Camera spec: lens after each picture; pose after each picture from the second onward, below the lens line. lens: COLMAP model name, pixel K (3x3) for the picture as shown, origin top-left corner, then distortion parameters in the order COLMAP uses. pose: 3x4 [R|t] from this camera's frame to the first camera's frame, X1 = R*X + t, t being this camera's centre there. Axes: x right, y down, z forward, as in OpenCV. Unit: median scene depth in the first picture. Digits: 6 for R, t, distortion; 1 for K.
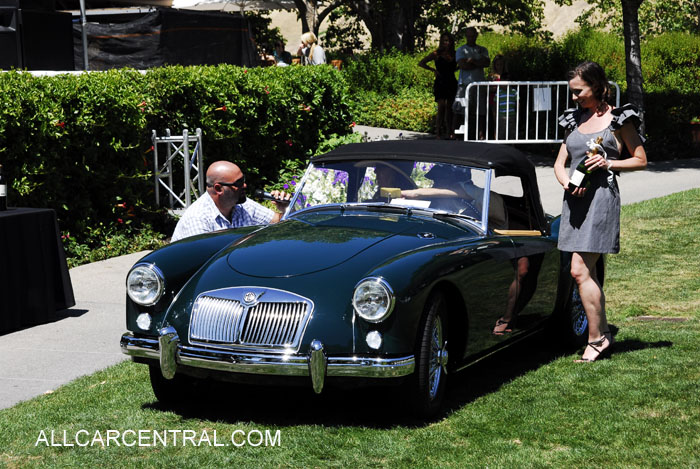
lens RADIAL K [[1771.4, 0, 347.8], [0, 1771.4, 233.9], [0, 0, 1]] dist [0.305851, 0.058238]
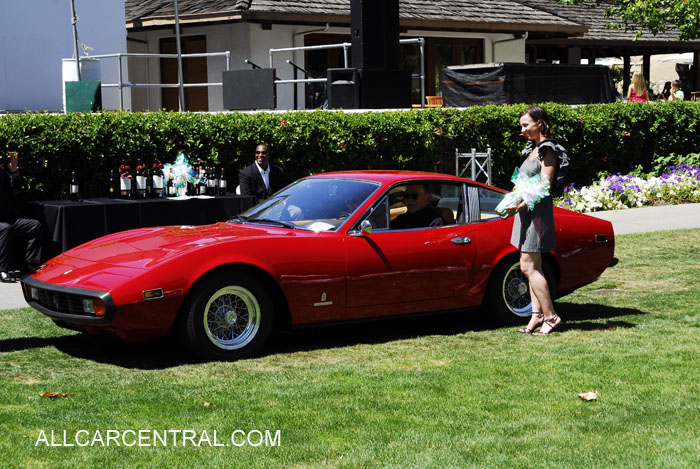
lens RADIAL K [[1426.9, 0, 350.0], [0, 1426.9, 234.5], [0, 0, 1]] dist [0.157940, -0.076580]
pose [[0.883161, 0.052528, -0.466119, 0.306715], [-0.048924, 0.998605, 0.019839, -0.005427], [0.466511, 0.005283, 0.884499, -0.071277]]
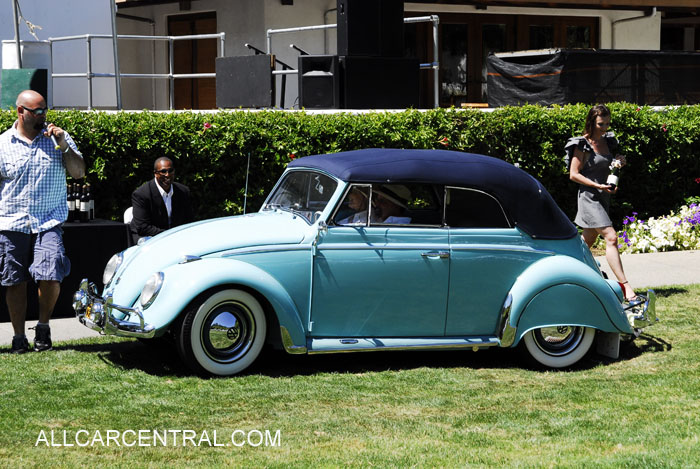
lens RADIAL K [[1771.4, 0, 347.8], [0, 1771.4, 233.9], [0, 0, 1]] dist [0.305851, 0.058238]
pose [[0.813316, 0.061620, -0.578550, 0.387853], [-0.067617, 0.997648, 0.011202, -0.018237], [0.577880, 0.030009, 0.815570, 0.052423]]
